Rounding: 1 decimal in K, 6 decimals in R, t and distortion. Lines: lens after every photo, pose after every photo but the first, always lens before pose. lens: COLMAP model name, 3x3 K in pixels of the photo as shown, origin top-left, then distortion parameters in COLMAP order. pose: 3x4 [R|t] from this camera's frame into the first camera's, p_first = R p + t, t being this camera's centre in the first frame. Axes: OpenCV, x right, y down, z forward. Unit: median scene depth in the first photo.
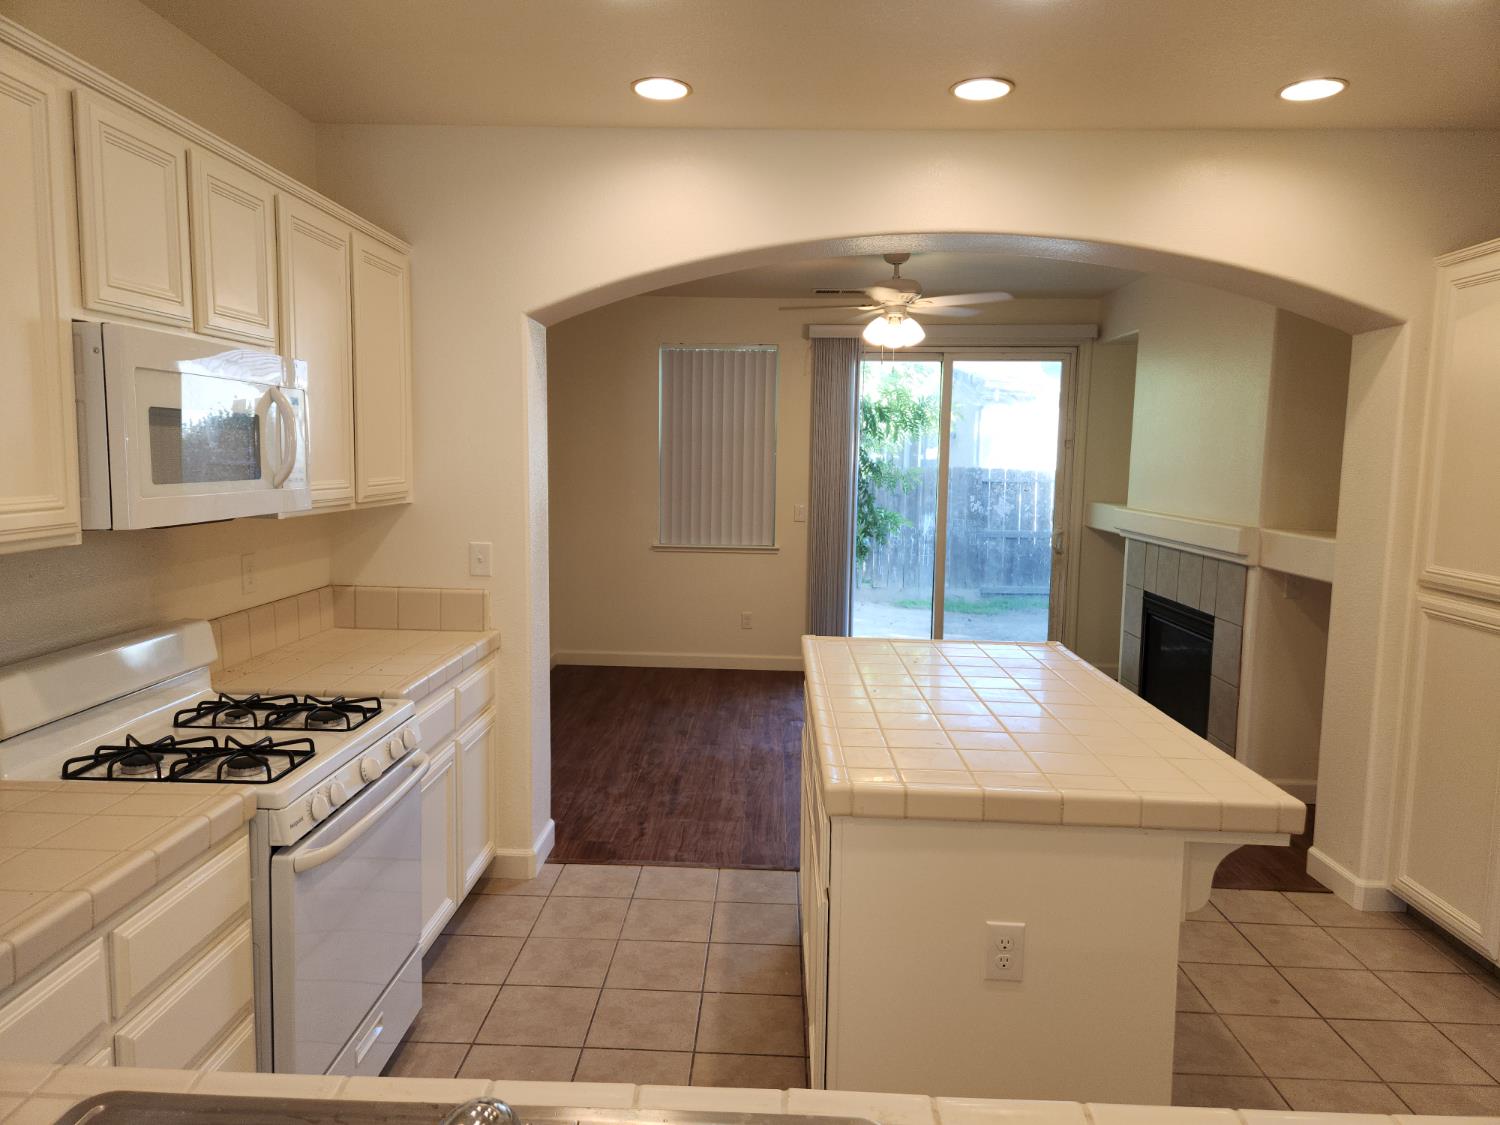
lens RADIAL K [[1025.9, 0, 744.9], [0, 1025.9, 559.3], [0, 0, 1]] dist [0.013101, 0.003341]
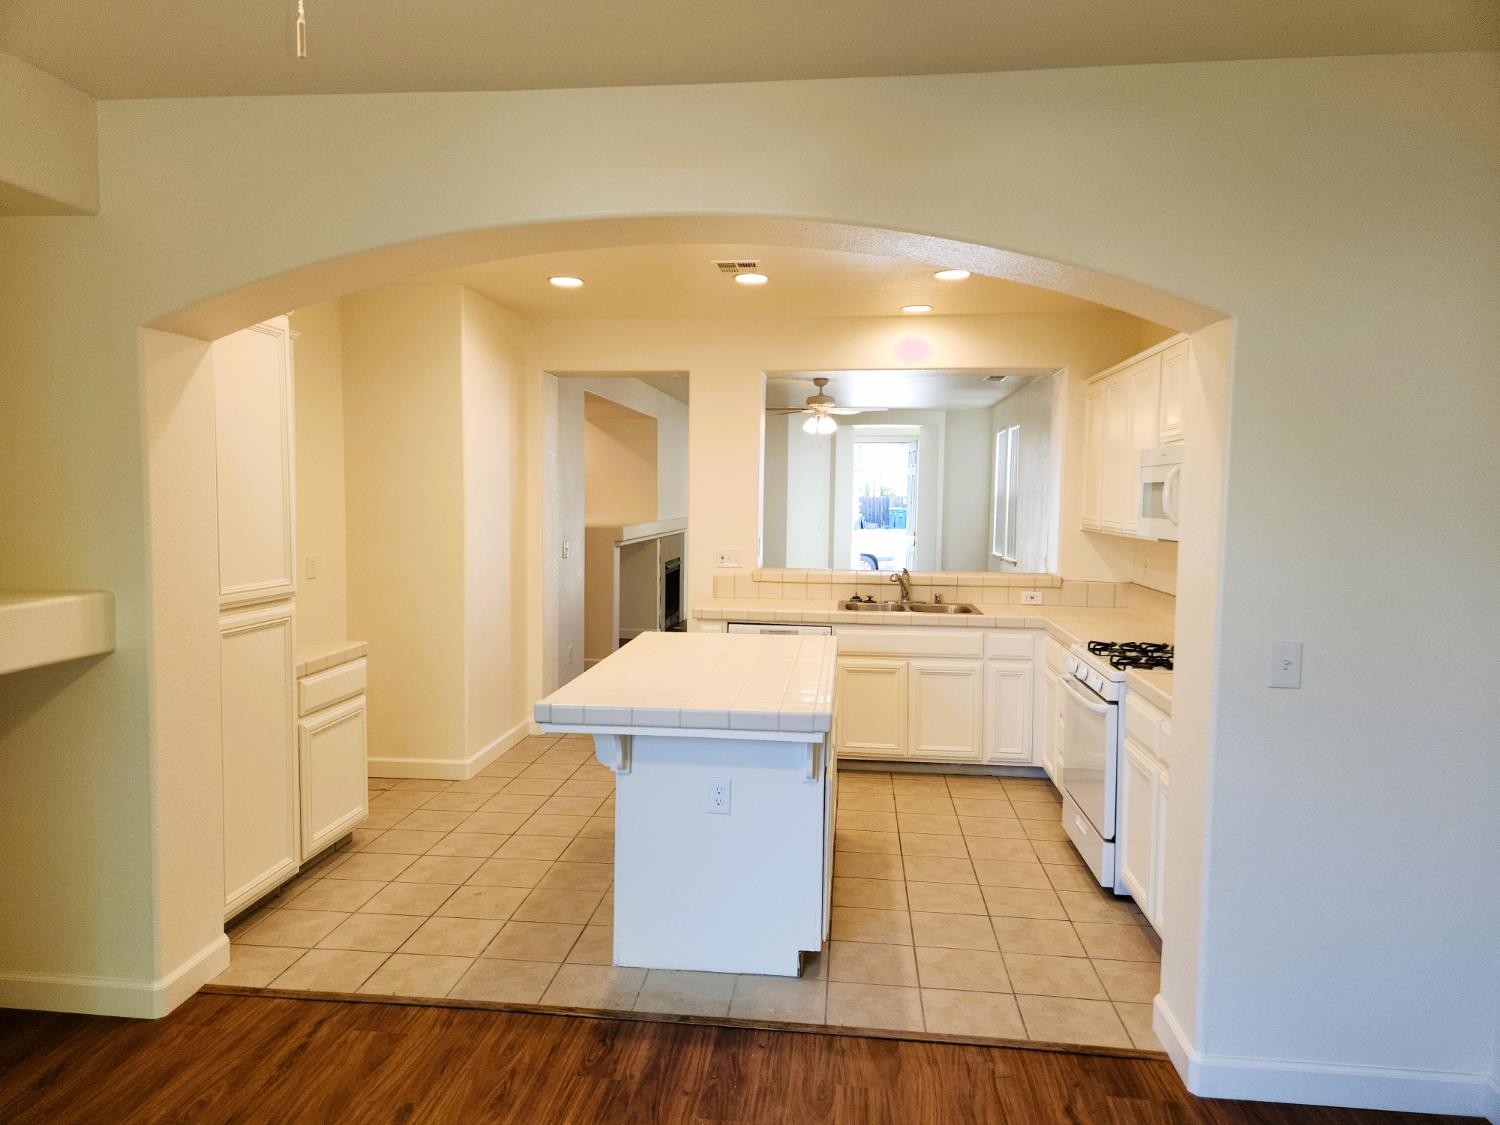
lens RADIAL K [[1025.9, 0, 747.0], [0, 1025.9, 562.0], [0, 0, 1]] dist [0.013101, 0.003341]
pose [[-0.997296, -0.028310, 0.067822, 0.074316], [-0.015778, 0.983788, 0.178641, -0.203306], [-0.071780, 0.177087, -0.981574, 1.884947]]
